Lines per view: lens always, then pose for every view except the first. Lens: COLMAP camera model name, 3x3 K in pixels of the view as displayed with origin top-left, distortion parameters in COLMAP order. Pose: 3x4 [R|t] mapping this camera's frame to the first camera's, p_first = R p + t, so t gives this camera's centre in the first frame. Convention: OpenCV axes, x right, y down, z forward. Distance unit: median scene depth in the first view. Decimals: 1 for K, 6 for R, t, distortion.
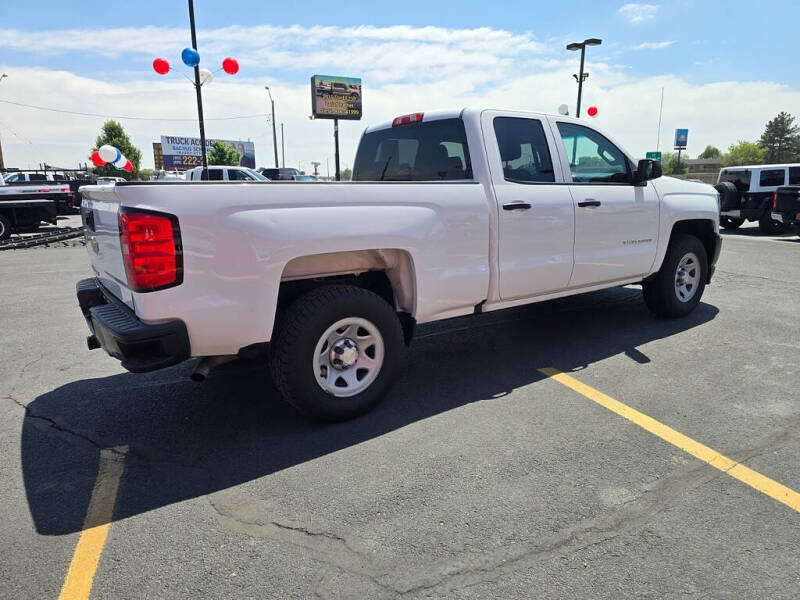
lens RADIAL K [[543.2, 0, 402.0], [0, 543.2, 298.2], [0, 0, 1]] dist [0.052601, -0.045088]
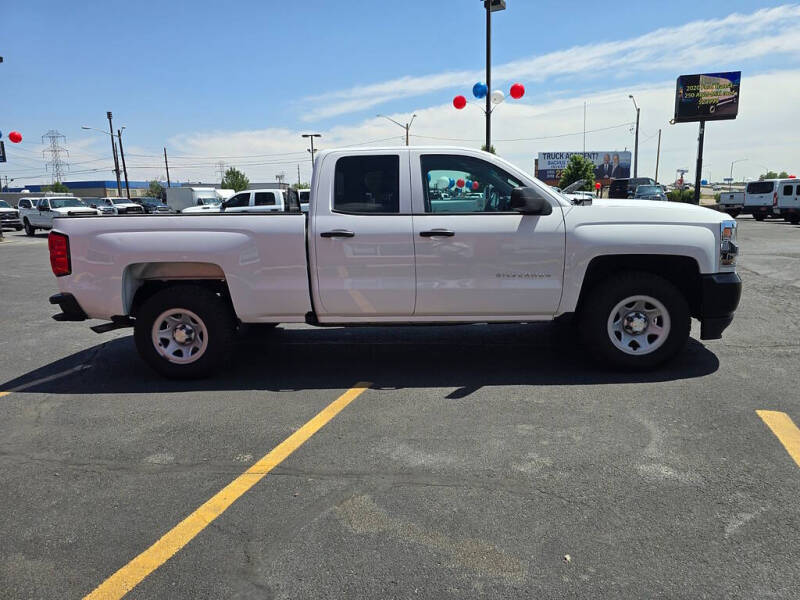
lens RADIAL K [[543.2, 0, 404.5], [0, 543.2, 293.4], [0, 0, 1]] dist [0.052601, -0.045088]
pose [[0.769002, 0.099392, -0.631472, 1.159729], [-0.115553, 0.993179, 0.015604, -0.087188], [0.628716, 0.060969, 0.775241, 0.226487]]
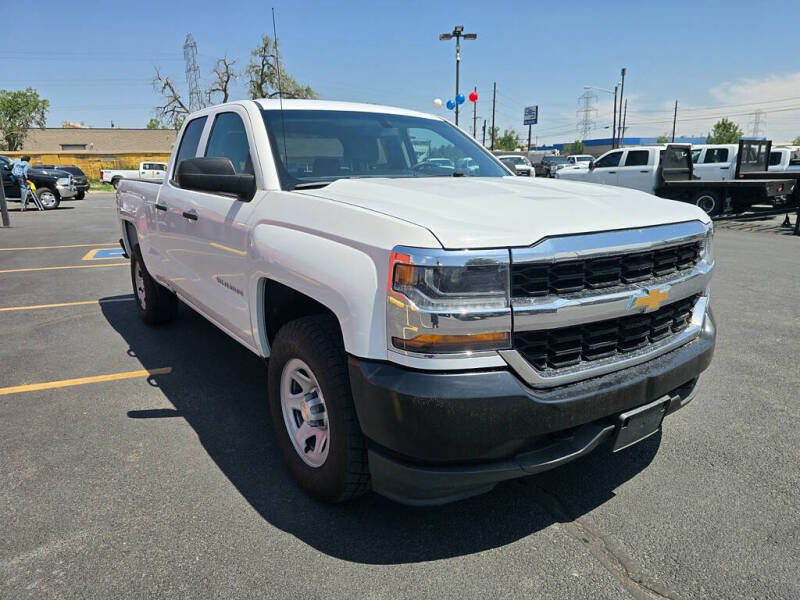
lens RADIAL K [[543.2, 0, 406.5], [0, 543.2, 300.8], [0, 0, 1]] dist [0.052601, -0.045088]
pose [[-0.001133, 0.249466, -0.968383, 1.420801], [-0.195649, 0.949613, 0.244859, -0.383715], [0.980673, 0.189740, 0.047732, 1.589186]]
